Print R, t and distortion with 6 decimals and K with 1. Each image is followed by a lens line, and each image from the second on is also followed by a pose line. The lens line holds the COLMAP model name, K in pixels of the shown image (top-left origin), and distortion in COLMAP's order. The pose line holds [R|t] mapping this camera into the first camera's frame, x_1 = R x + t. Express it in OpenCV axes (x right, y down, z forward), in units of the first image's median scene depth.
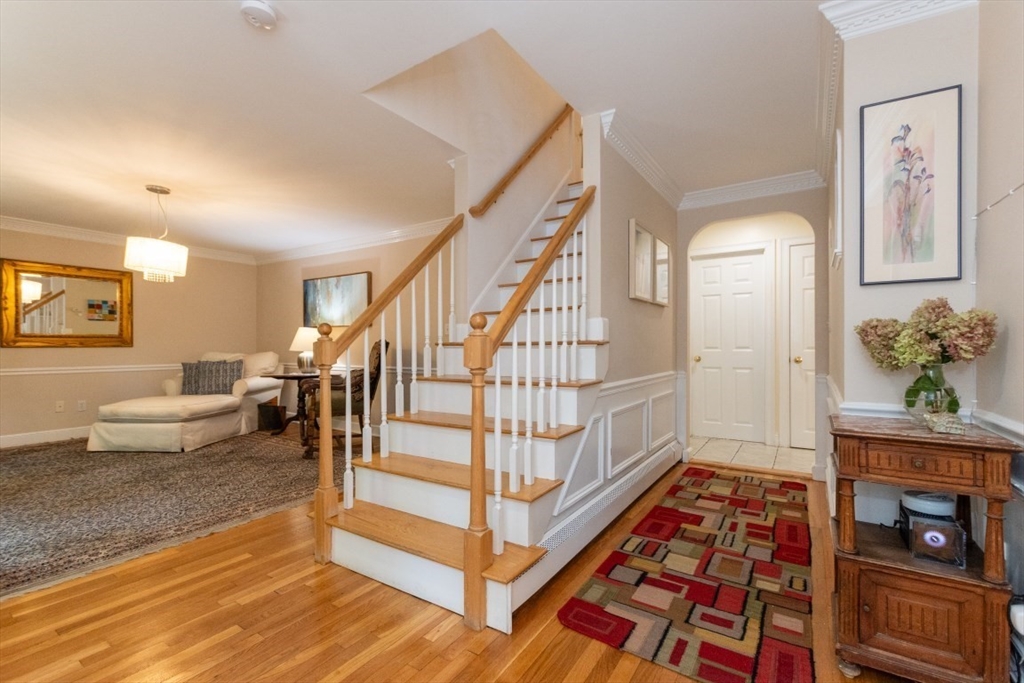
lens RADIAL K [[441.9, 0, 514.6], [0, 441.9, 345.5], [0, 0, 1]] dist [0.006366, -0.003112]
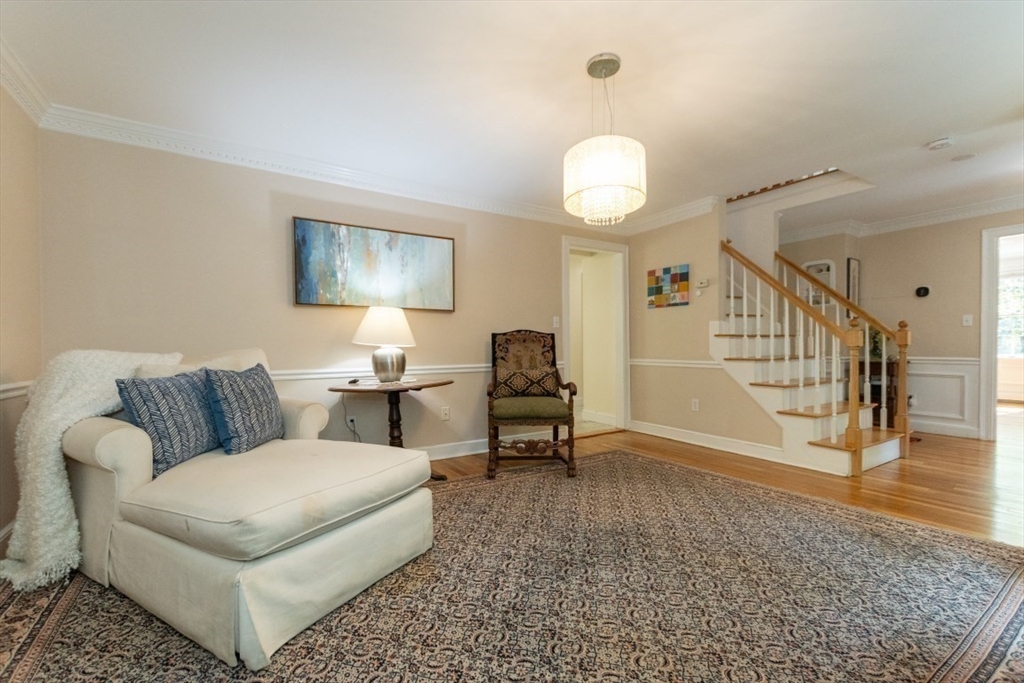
lens RADIAL K [[441.9, 0, 509.6], [0, 441.9, 343.4], [0, 0, 1]] dist [0.006366, -0.003112]
pose [[0.433658, -0.006170, 0.901056, -0.974114], [0.002958, 0.999981, 0.005424, 0.007341], [-0.901073, 0.000314, 0.433668, 0.591663]]
